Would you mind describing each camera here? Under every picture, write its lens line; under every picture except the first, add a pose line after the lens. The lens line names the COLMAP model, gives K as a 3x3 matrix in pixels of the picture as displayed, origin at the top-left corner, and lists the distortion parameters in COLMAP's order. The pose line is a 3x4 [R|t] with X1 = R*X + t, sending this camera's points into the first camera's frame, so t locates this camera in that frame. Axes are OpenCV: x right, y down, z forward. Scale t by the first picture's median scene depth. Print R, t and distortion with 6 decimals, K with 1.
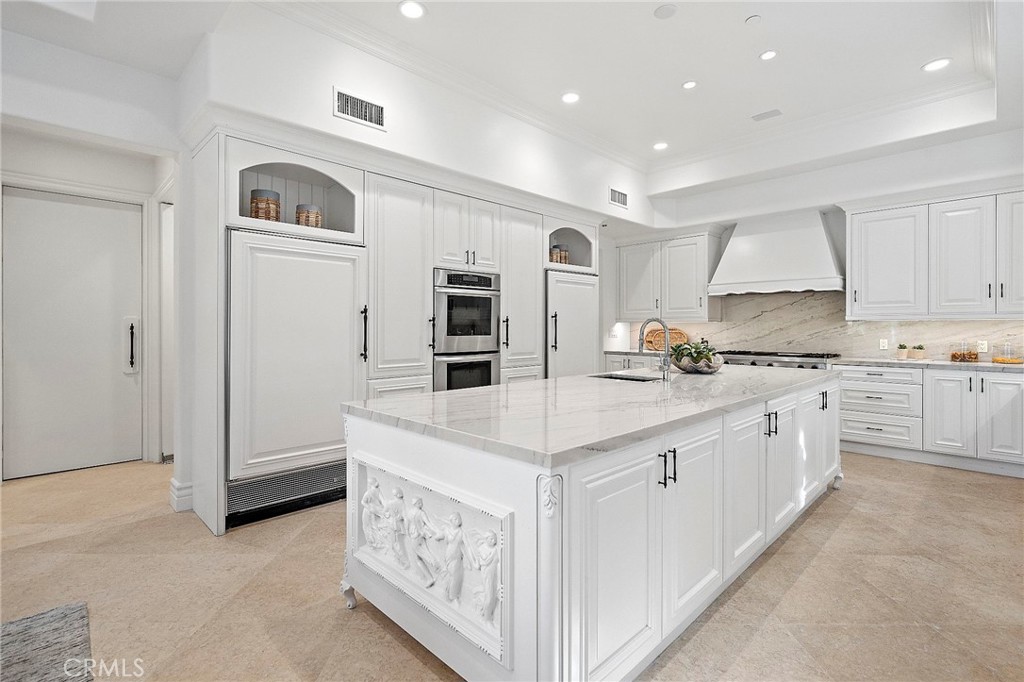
lens RADIAL K [[469.6, 0, 508.3], [0, 469.6, 336.9], [0, 0, 1]] dist [-0.015399, 0.000047]
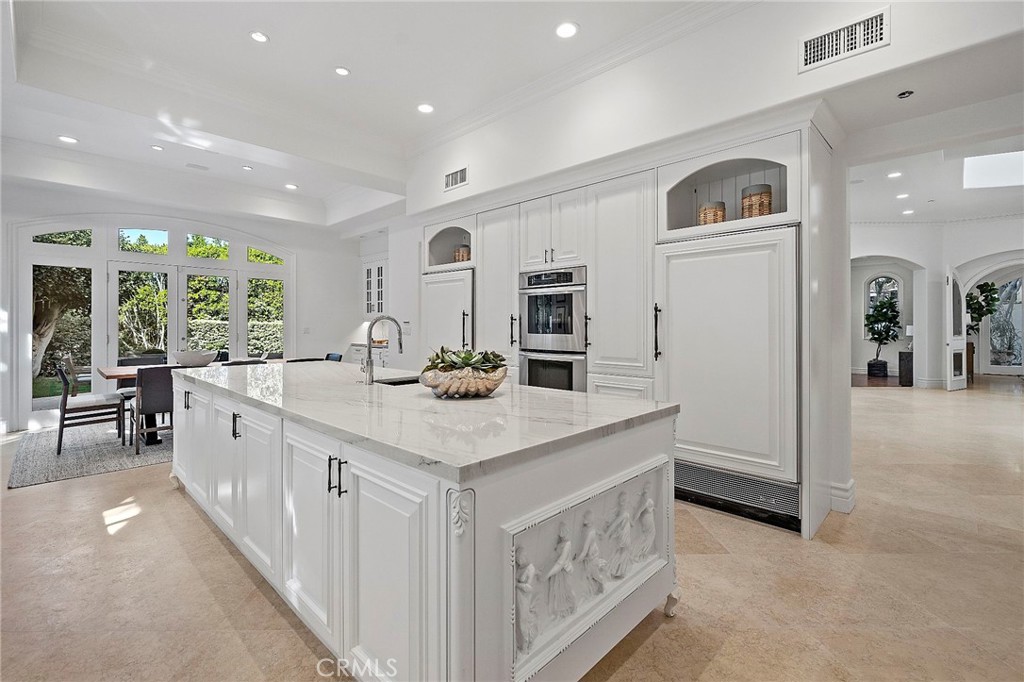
lens RADIAL K [[456.5, 0, 497.1], [0, 456.5, 318.4], [0, 0, 1]] dist [0.012733, -0.000476]
pose [[0.019360, -0.010135, -0.999761, 0.886973], [-0.019061, 0.999763, -0.010504, -0.023412], [0.999631, 0.019260, 0.019162, 0.871292]]
